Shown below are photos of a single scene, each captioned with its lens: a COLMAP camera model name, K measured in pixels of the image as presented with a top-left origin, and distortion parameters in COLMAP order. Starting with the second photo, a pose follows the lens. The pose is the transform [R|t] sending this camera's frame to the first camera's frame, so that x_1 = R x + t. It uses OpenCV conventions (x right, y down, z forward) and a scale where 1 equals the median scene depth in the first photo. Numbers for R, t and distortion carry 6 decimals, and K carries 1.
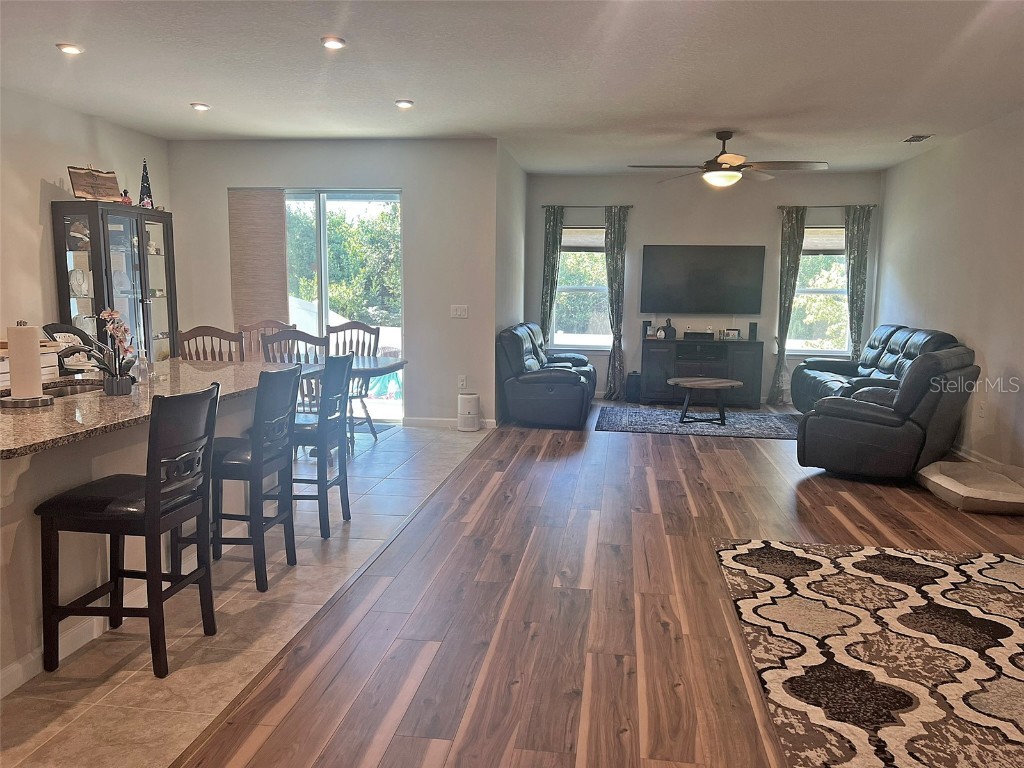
lens RADIAL K [[769.3, 0, 507.9], [0, 769.3, 390.6], [0, 0, 1]] dist [0.055260, -0.045536]
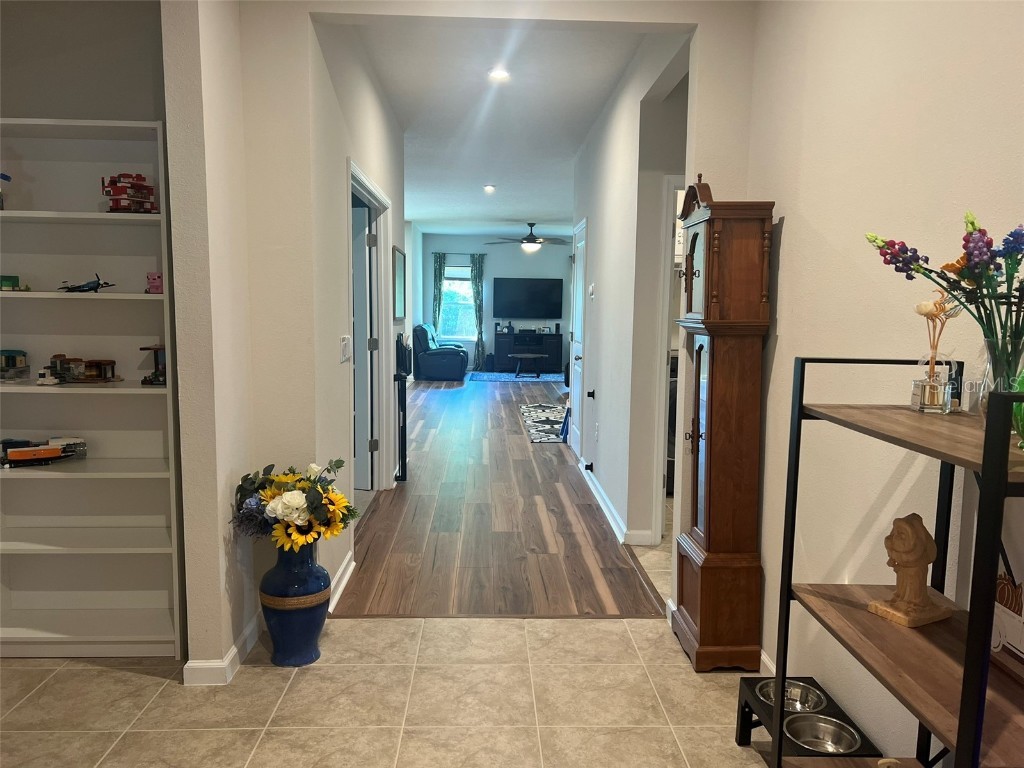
lens RADIAL K [[769.3, 0, 517.8], [0, 769.3, 387.8], [0, 0, 1]] dist [0.055260, -0.045536]
pose [[0.981869, -0.020475, 0.188453, -0.094801], [0.023886, 0.999589, -0.015847, 0.080037], [-0.188051, 0.020061, 0.981954, -0.657022]]
